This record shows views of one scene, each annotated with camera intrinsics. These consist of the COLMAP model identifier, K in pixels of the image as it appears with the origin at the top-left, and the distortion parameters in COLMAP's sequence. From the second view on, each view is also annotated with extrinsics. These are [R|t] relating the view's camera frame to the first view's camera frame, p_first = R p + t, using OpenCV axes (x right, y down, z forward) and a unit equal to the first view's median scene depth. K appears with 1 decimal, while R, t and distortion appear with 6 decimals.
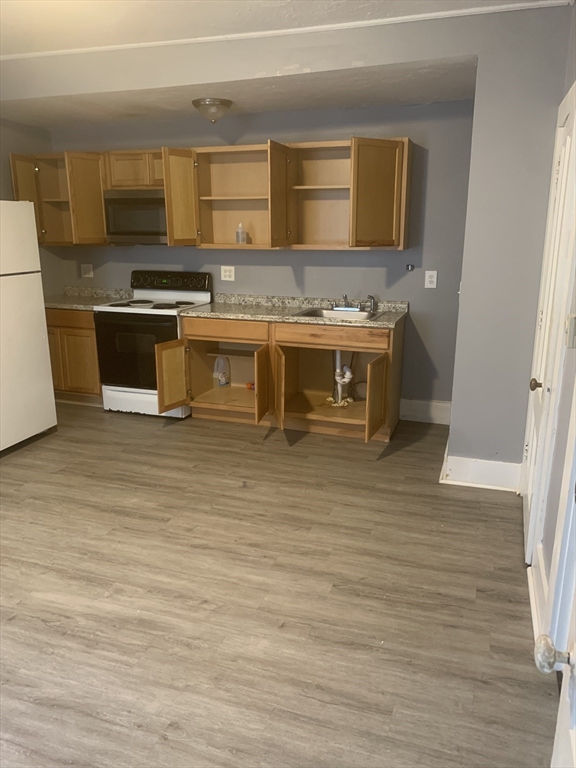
lens RADIAL K [[582.3, 0, 306.9], [0, 582.3, 379.6], [0, 0, 1]] dist [0.028648, -0.044403]
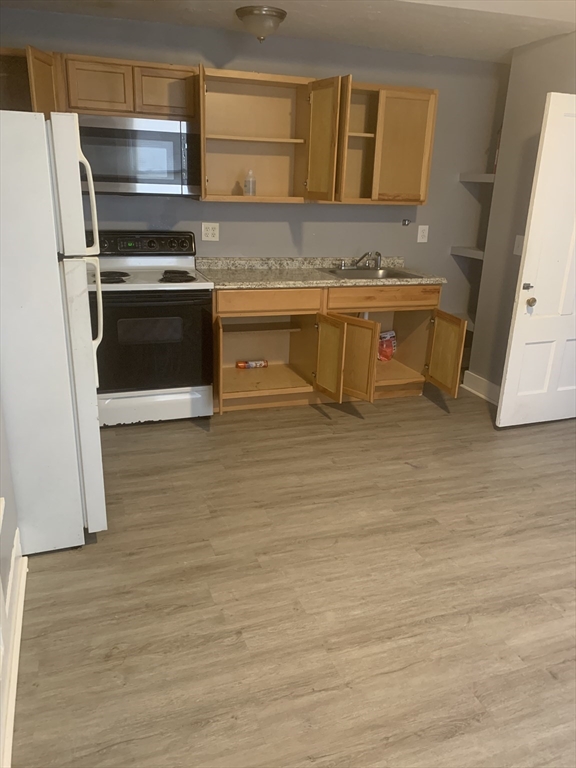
lens RADIAL K [[582.3, 0, 289.1], [0, 582.3, 385.5], [0, 0, 1]] dist [0.028648, -0.044403]
pose [[0.794347, -0.175098, 0.581681, -0.654149], [0.121468, 0.984002, 0.130328, -0.074806], [-0.595196, -0.032870, 0.802908, 0.317428]]
